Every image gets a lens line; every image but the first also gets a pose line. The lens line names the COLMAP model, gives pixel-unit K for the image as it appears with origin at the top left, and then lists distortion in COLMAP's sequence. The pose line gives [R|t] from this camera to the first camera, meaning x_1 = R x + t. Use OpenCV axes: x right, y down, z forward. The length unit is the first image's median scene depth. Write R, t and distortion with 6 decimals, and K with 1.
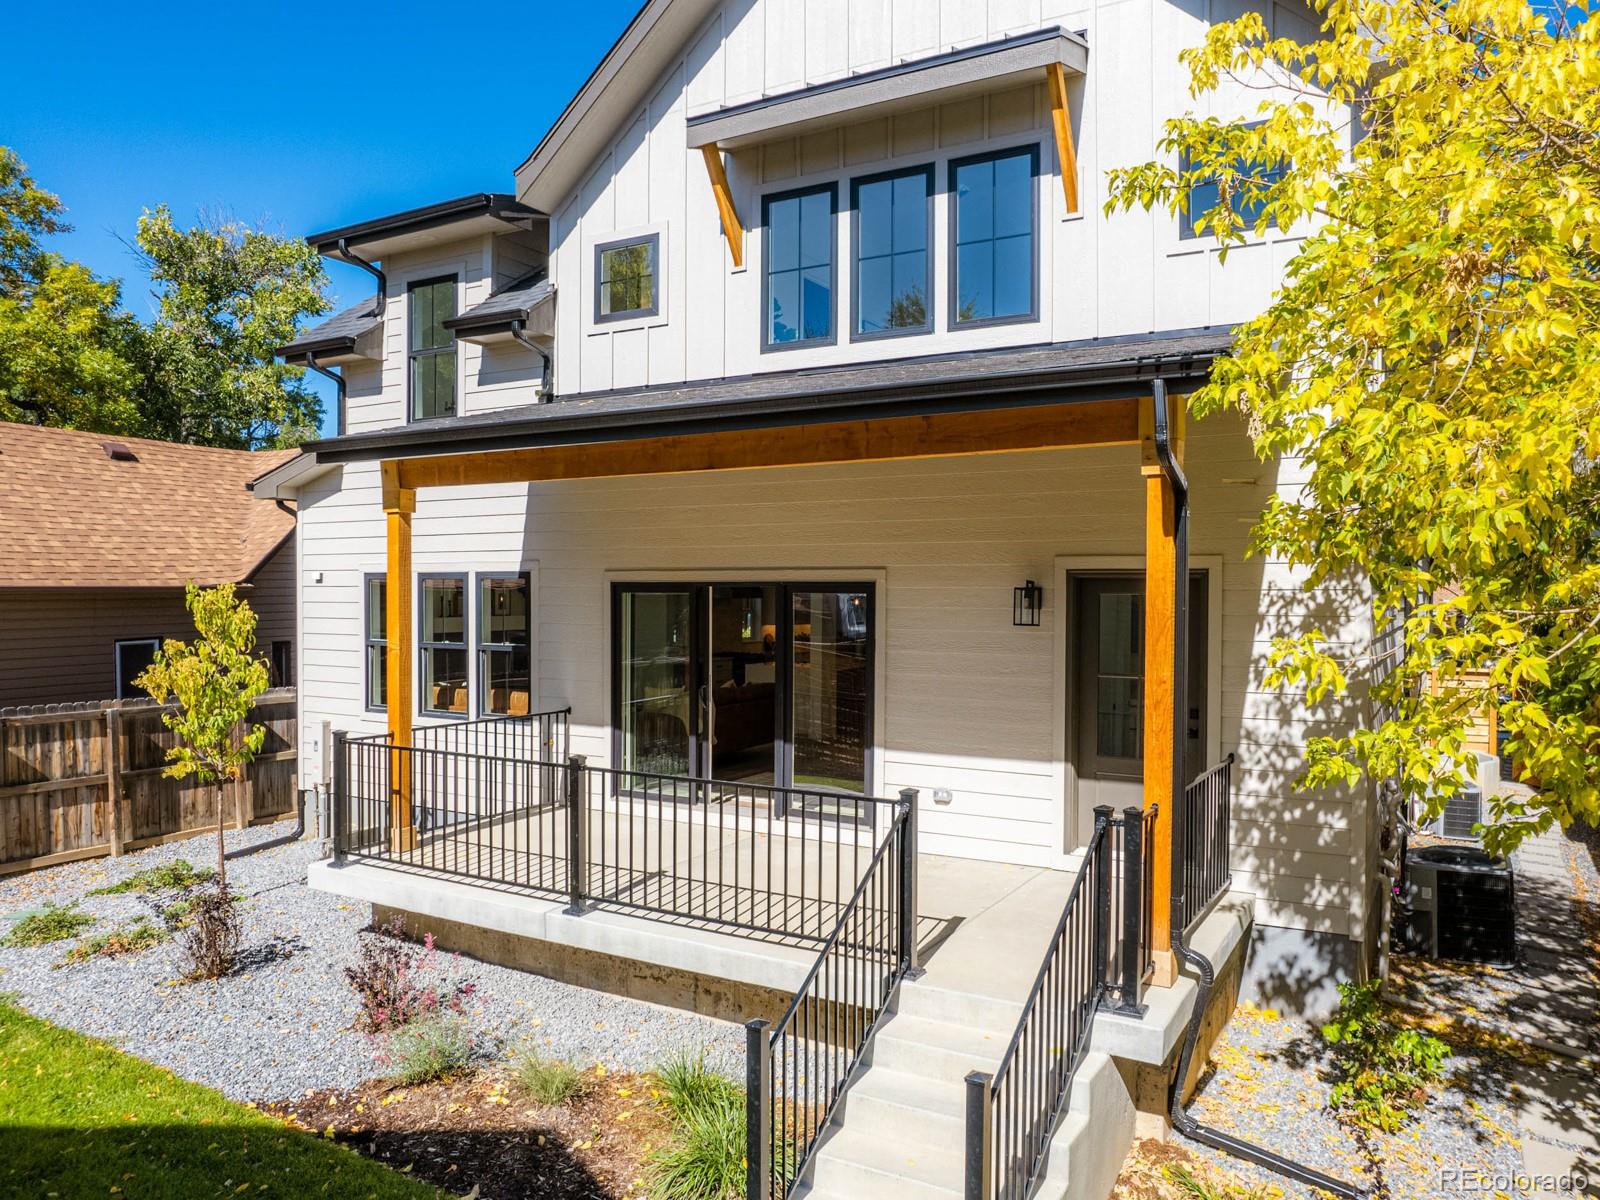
lens RADIAL K [[1154.6, 0, 808.8], [0, 1154.6, 595.9], [0, 0, 1]] dist [-0.036906, 0.016133]
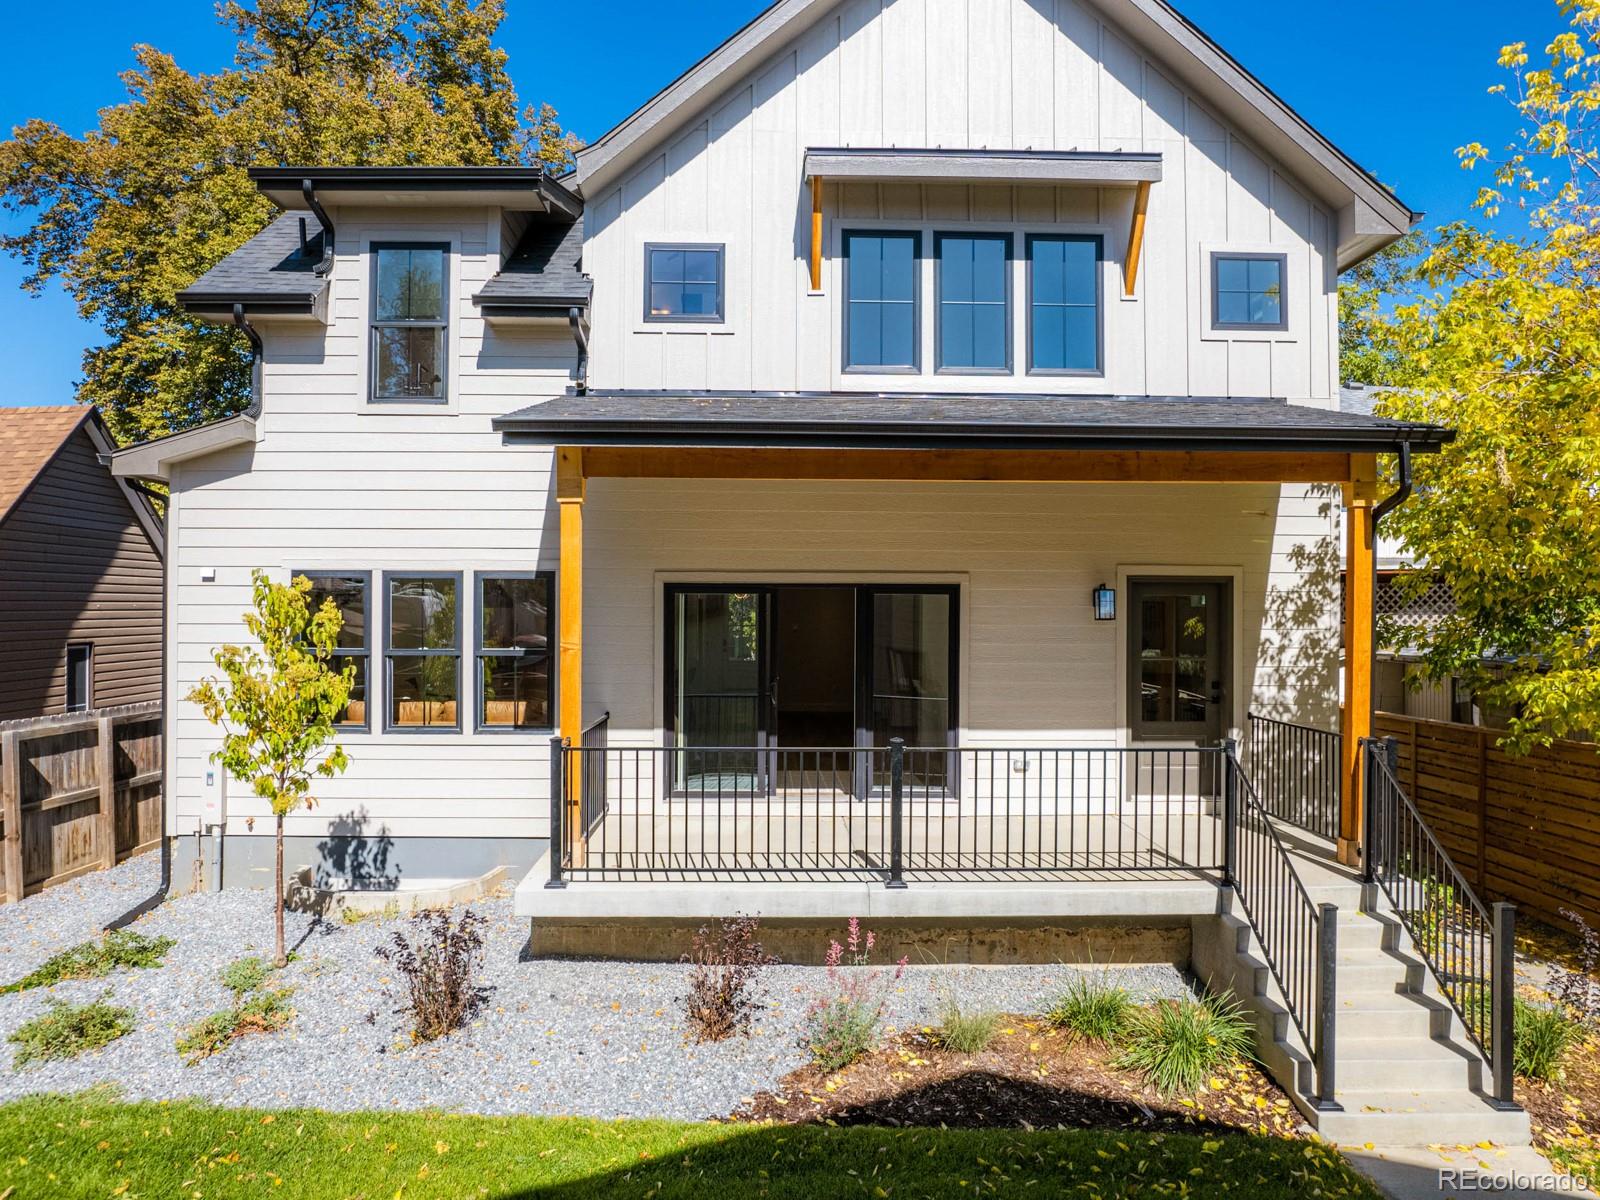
lens RADIAL K [[1154.6, 0, 797.3], [0, 1154.6, 593.2], [0, 0, 1]] dist [-0.036906, 0.016133]
pose [[0.851693, 0.009569, 0.523954, -0.680883], [0.000944, 0.999804, -0.019793, 0.019400], [-0.524040, 0.017352, 0.851517, 0.105478]]
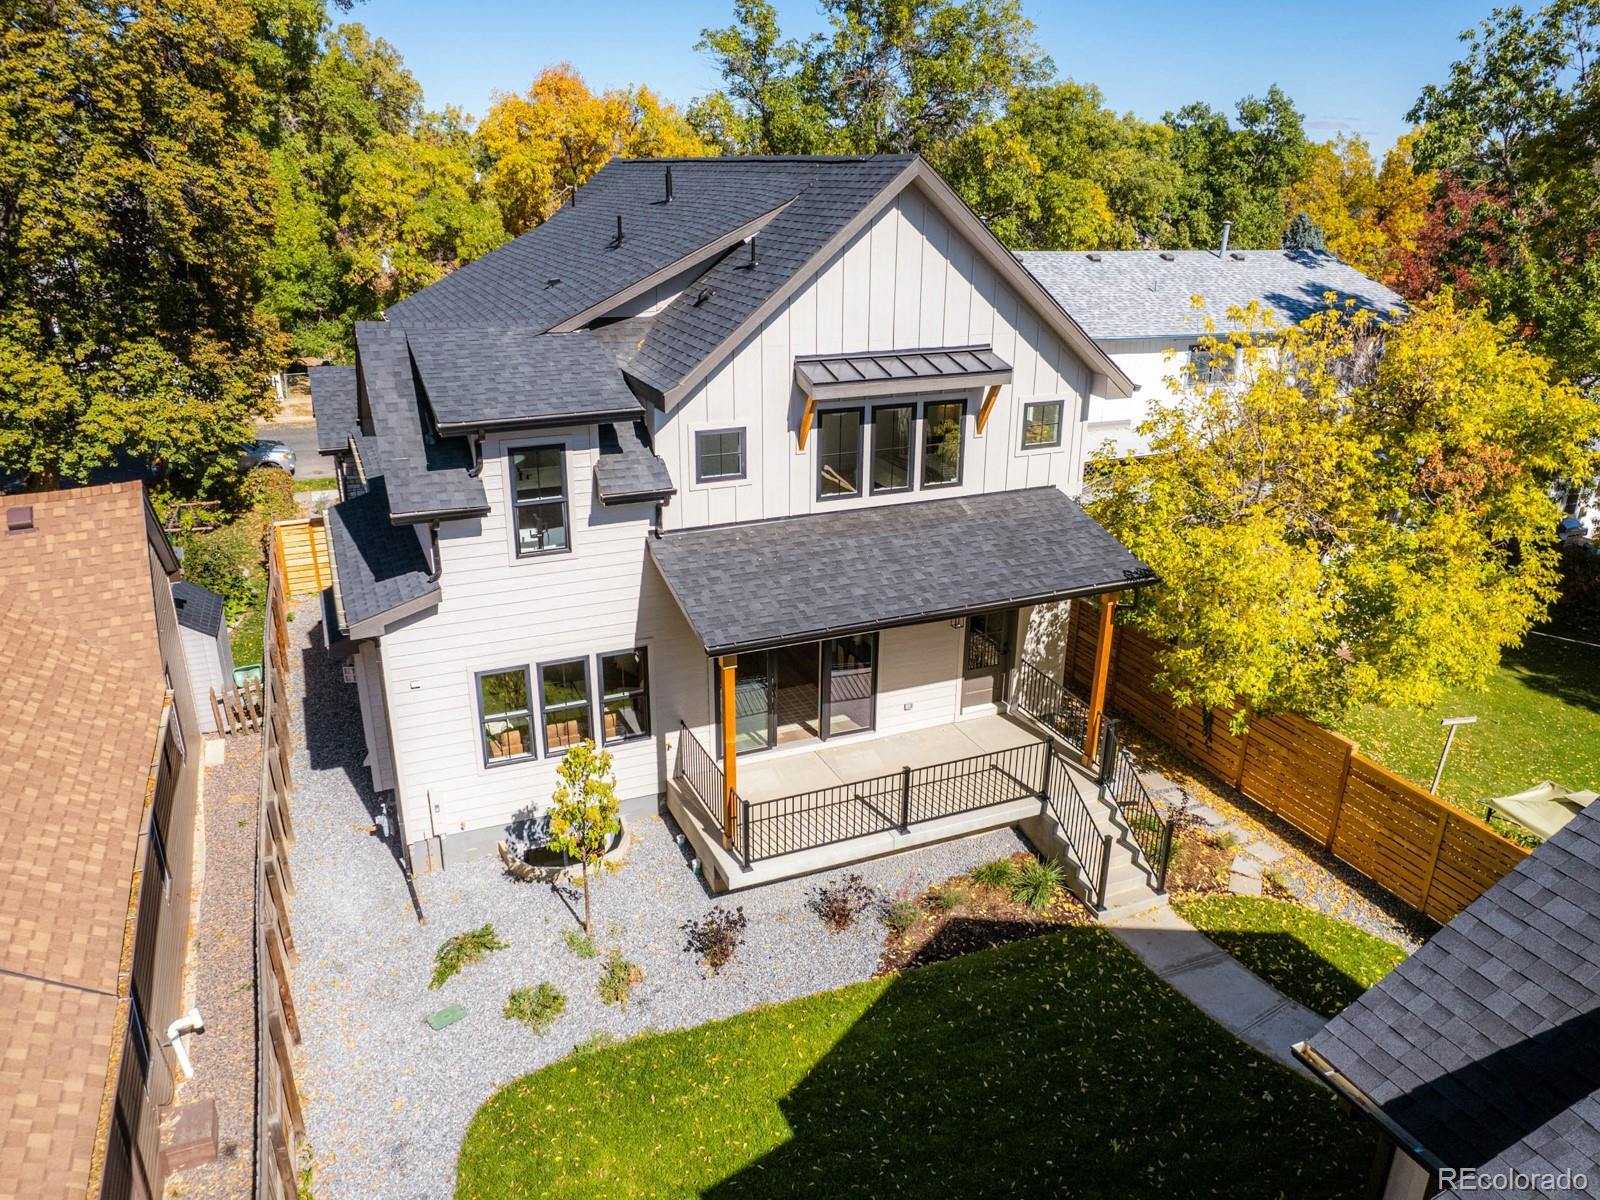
lens RADIAL K [[1154.6, 0, 794.9], [0, 1154.6, 613.2], [0, 0, 1]] dist [-0.036906, 0.016133]
pose [[0.594619, -0.286489, 0.751234, -1.465671], [-0.000996, 0.934098, 0.357014, -0.703346], [-0.804007, -0.213036, 0.555147, 0.047797]]
